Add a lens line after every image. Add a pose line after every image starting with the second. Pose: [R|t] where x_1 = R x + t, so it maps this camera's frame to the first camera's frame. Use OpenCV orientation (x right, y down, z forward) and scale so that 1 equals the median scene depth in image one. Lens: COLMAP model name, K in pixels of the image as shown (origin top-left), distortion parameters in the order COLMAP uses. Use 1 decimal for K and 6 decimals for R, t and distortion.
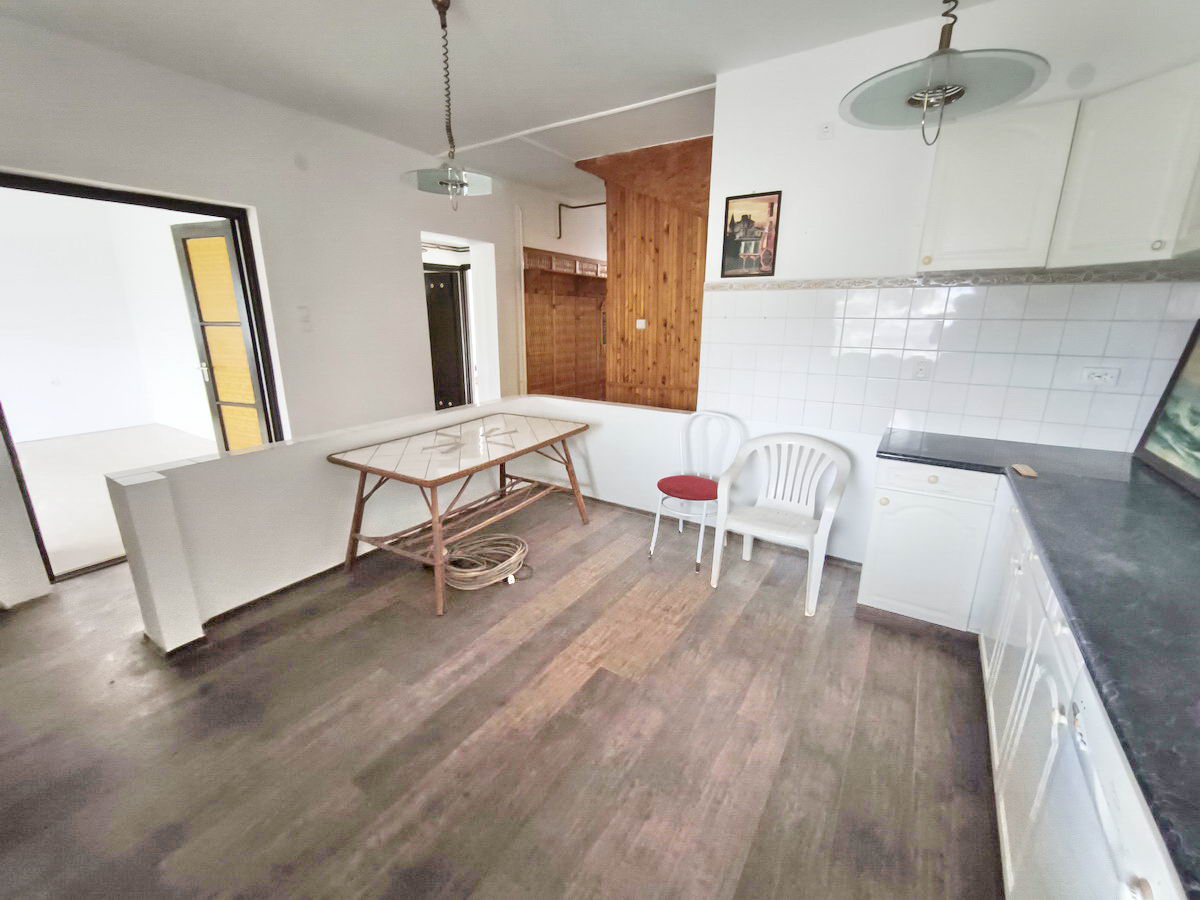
lens RADIAL K [[501.3, 0, 580.3], [0, 501.3, 447.7], [0, 0, 1]] dist [0.000306, 0.000036]
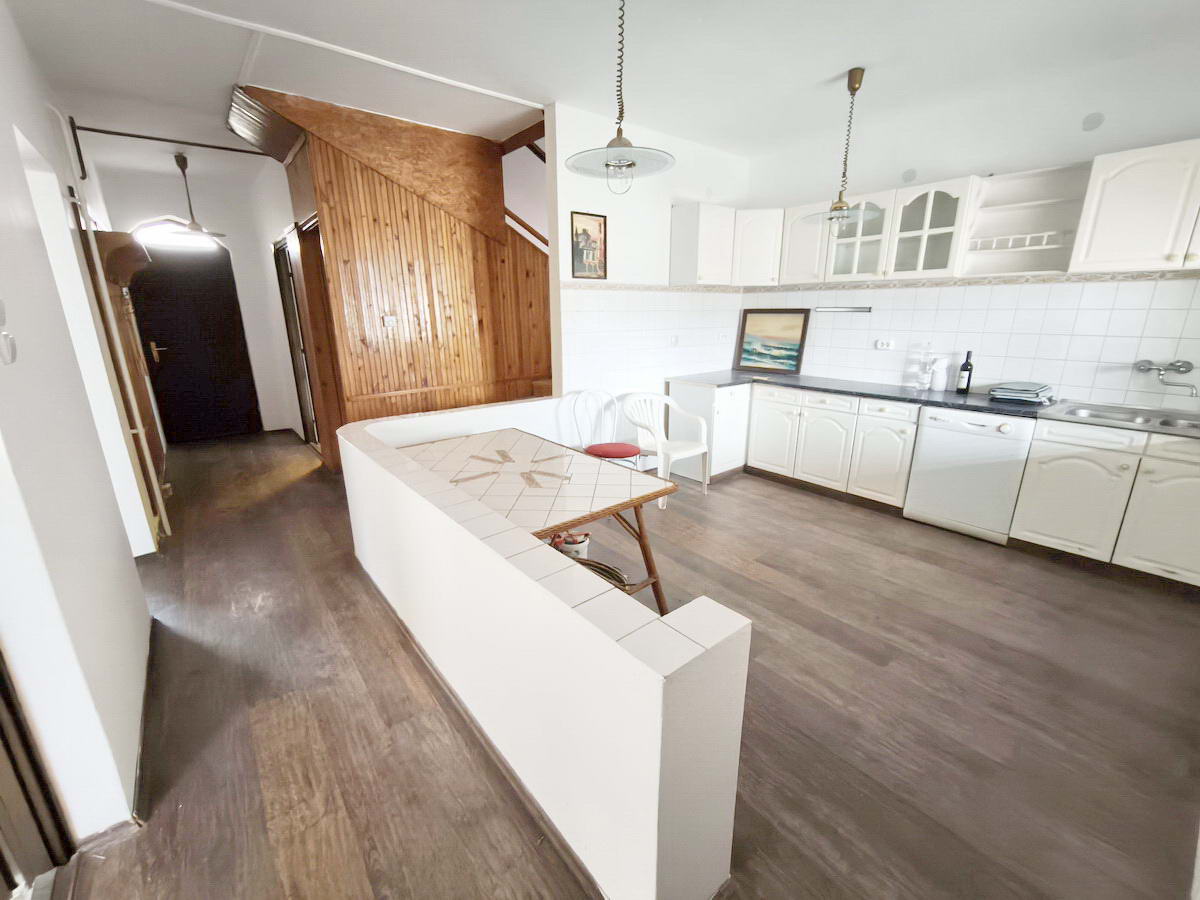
lens RADIAL K [[506.5, 0, 600.0], [0, 506.5, 450.0], [0, 0, 1]] dist [-0.002857, -0.000387]
pose [[0.282655, -0.260295, 0.923230, -0.965337], [0.252493, 0.948725, 0.190180, -0.170737], [-0.925394, 0.179353, 0.333884, 0.638920]]
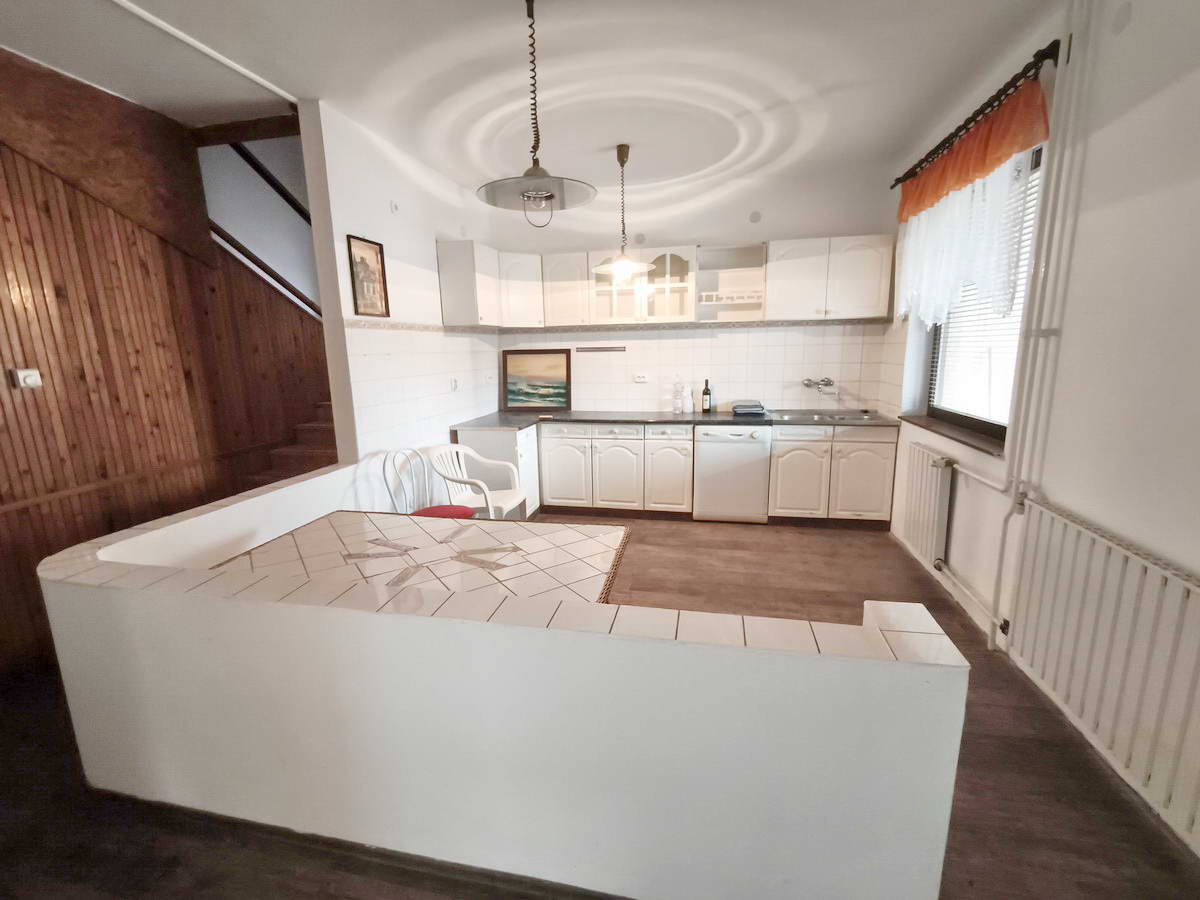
lens RADIAL K [[529.1, 0, 600.0], [0, 529.1, 450.0], [0, 0, 1]] dist [0.001032, -0.000137]
pose [[-0.377991, -0.171617, 0.909764, -0.908502], [0.257314, 0.924478, 0.281302, -0.276888], [-0.889333, 0.340424, -0.305284, 1.028362]]
